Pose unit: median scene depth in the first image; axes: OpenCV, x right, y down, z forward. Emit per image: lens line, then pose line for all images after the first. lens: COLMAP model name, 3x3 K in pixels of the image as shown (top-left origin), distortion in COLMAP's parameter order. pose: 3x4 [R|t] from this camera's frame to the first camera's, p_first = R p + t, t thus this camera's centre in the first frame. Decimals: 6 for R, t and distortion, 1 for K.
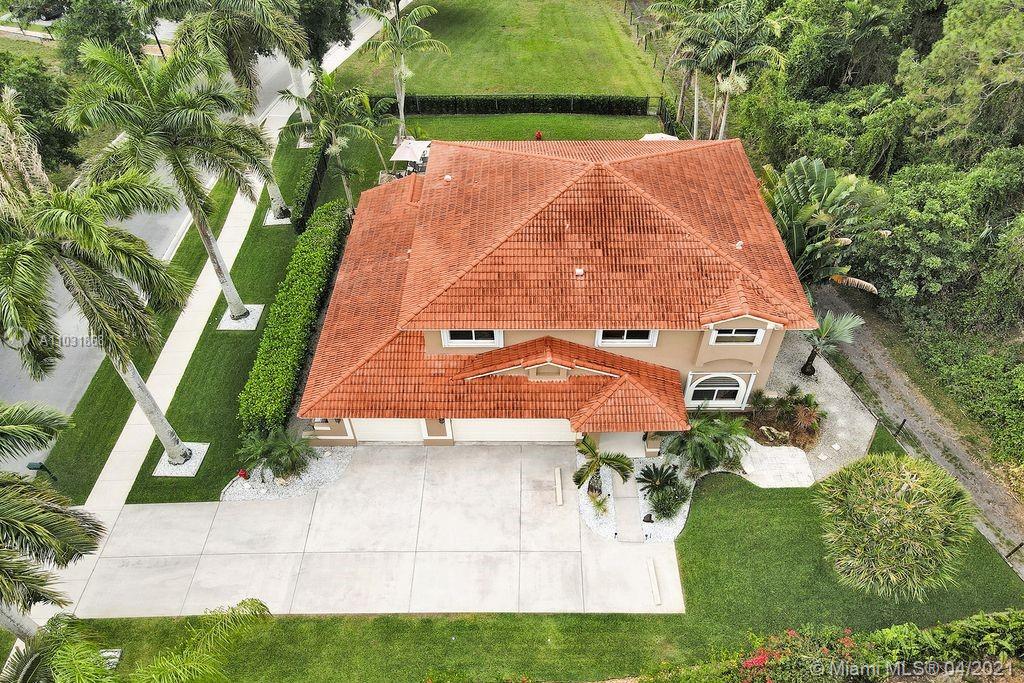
lens RADIAL K [[779.5, 0, 515.8], [0, 779.5, 372.4], [0, 0, 1]] dist [-0.000950, 0.010750]
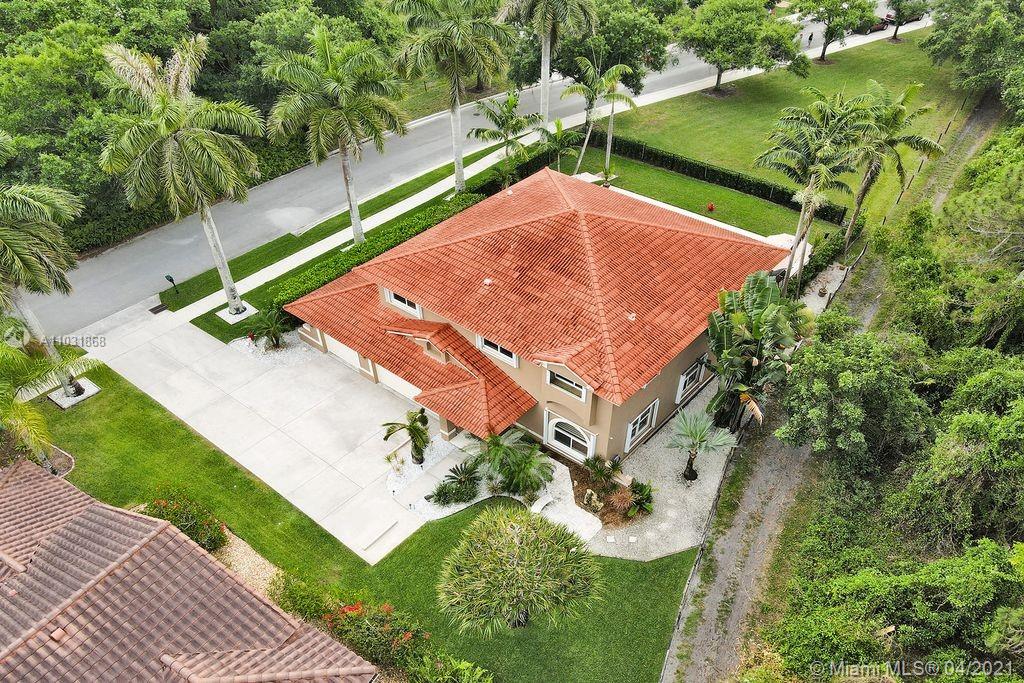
lens RADIAL K [[768.6, 0, 512.8], [0, 768.6, 305.9], [0, 0, 1]] dist [0.004319, 0.008164]
pose [[0.784638, 0.358847, -0.505541, 0.715300], [-0.433697, 0.900418, -0.033990, -0.075892], [0.443001, 0.245921, 0.862133, 0.021106]]
